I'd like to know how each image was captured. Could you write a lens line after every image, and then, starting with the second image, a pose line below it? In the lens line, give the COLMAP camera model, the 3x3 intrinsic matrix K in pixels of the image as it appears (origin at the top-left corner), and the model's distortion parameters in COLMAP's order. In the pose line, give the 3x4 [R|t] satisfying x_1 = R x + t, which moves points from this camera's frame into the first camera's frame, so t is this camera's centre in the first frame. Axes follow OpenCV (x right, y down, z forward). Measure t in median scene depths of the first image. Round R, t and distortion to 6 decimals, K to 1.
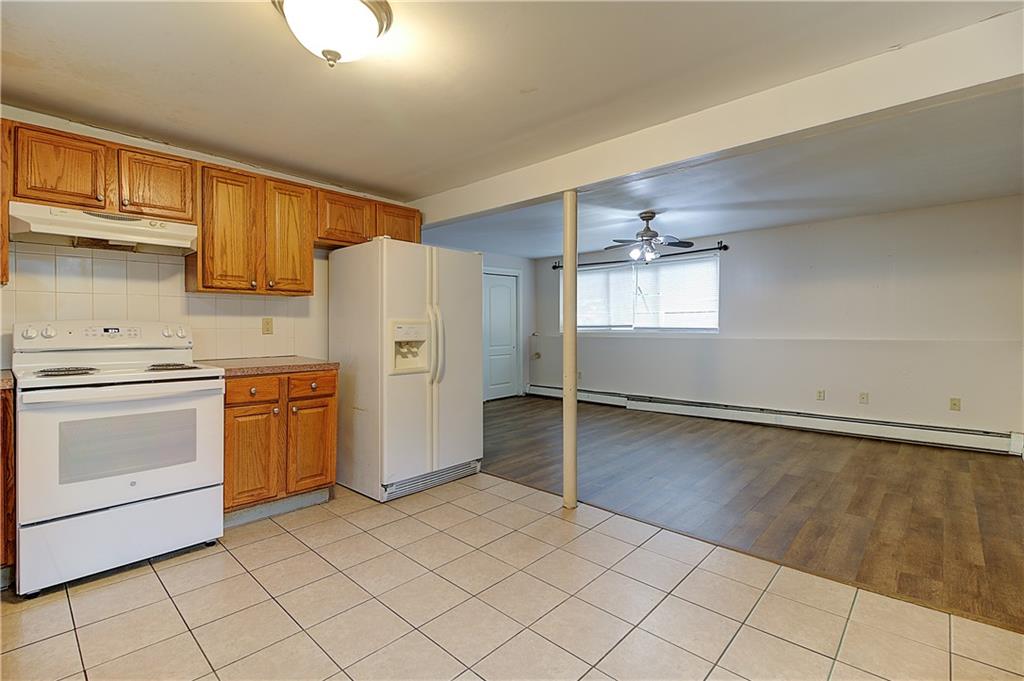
lens RADIAL K [[463.7, 0, 525.6], [0, 463.7, 329.6], [0, 0, 1]] dist [0.017746, -0.014852]
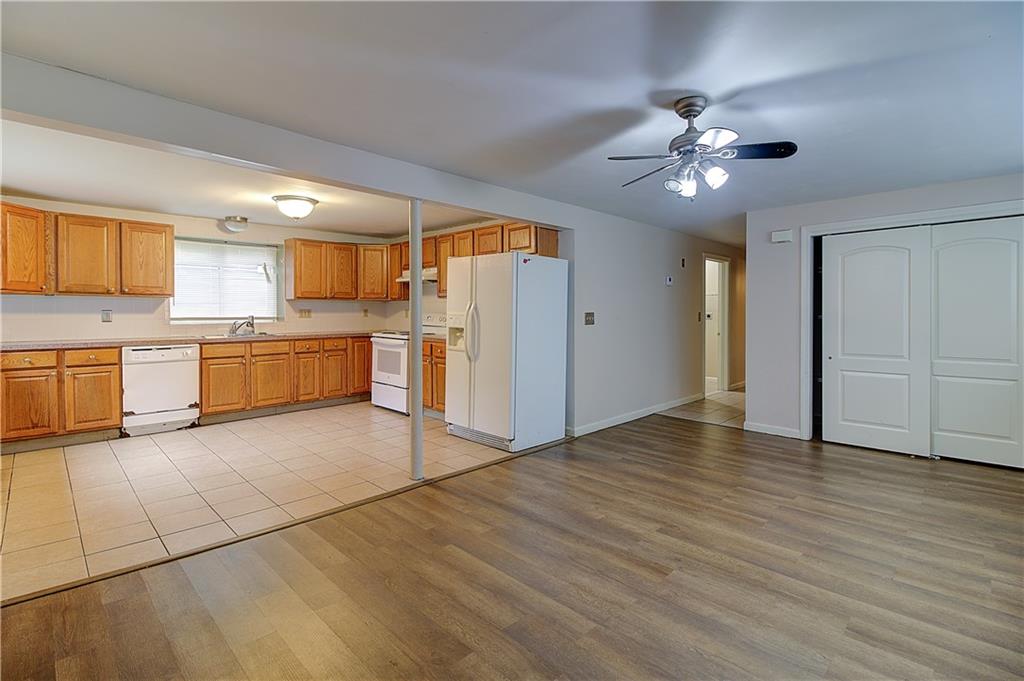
lens RADIAL K [[478.2, 0, 504.5], [0, 478.2, 319.1], [0, 0, 1]] dist [0.017010, -0.017379]
pose [[-0.066516, 0.011846, -0.997715, 1.269161], [-0.010410, 0.999867, 0.012566, -0.022386], [0.997731, 0.011222, -0.066384, 1.318791]]
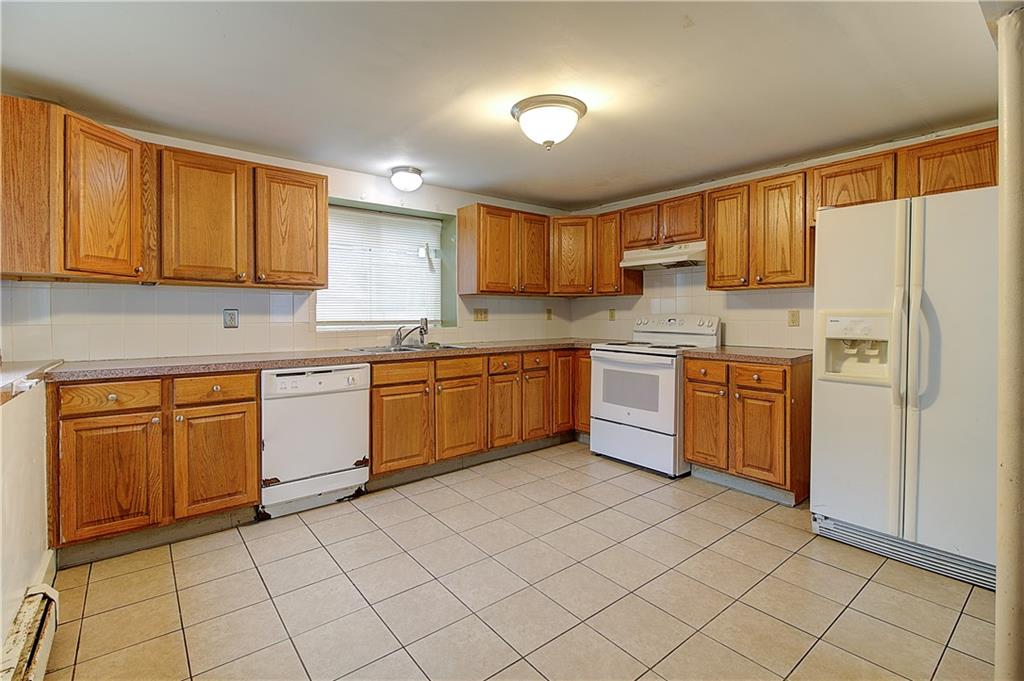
lens RADIAL K [[478.2, 0, 504.5], [0, 478.2, 319.1], [0, 0, 1]] dist [0.017010, -0.017379]
pose [[-0.180326, 0.005167, -0.983593, 0.650673], [-0.008082, 0.999945, 0.006735, -0.008598], [0.983574, 0.009164, -0.180274, 0.634614]]
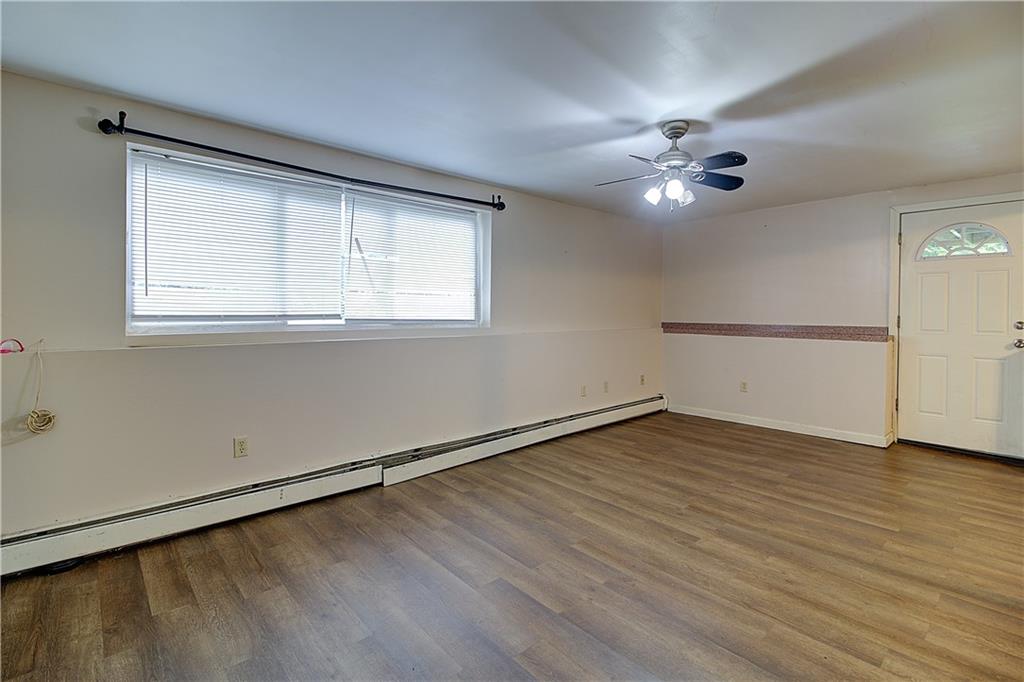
lens RADIAL K [[478.2, 0, 504.5], [0, 478.2, 319.6], [0, 0, 1]] dist [0.017010, -0.017379]
pose [[0.117250, -0.004427, 0.993093, -0.582677], [0.005257, 0.999979, 0.003837, -0.012733], [-0.993088, 0.004771, 0.117271, 1.804716]]
